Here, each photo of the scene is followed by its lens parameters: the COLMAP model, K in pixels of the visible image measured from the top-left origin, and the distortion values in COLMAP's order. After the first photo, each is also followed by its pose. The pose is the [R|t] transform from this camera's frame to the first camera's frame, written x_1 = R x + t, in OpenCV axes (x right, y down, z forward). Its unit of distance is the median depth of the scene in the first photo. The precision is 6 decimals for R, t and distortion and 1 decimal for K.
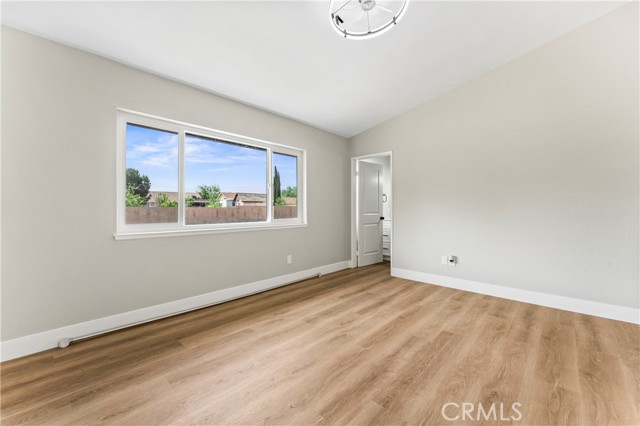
lens RADIAL K [[258.4, 0, 318.1], [0, 258.4, 215.1], [0, 0, 1]] dist [-0.004891, 0.000850]
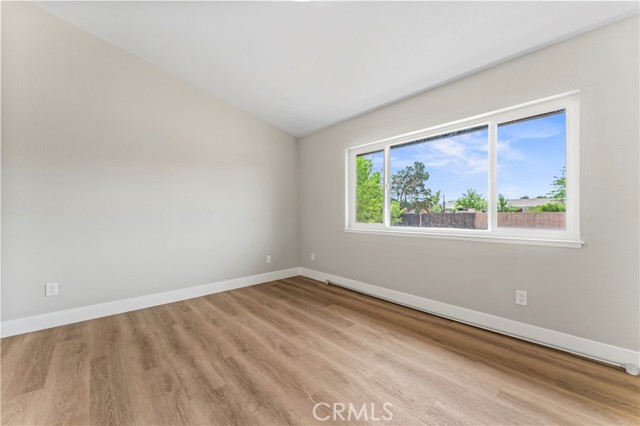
lens RADIAL K [[258.4, 0, 317.2], [0, 258.4, 214.6], [0, 0, 1]] dist [-0.004891, 0.000850]
pose [[-0.090141, 0.003626, -0.995922, 0.741831], [-0.021978, 0.999743, 0.005629, -0.011330], [0.995686, 0.022396, -0.090038, 0.861695]]
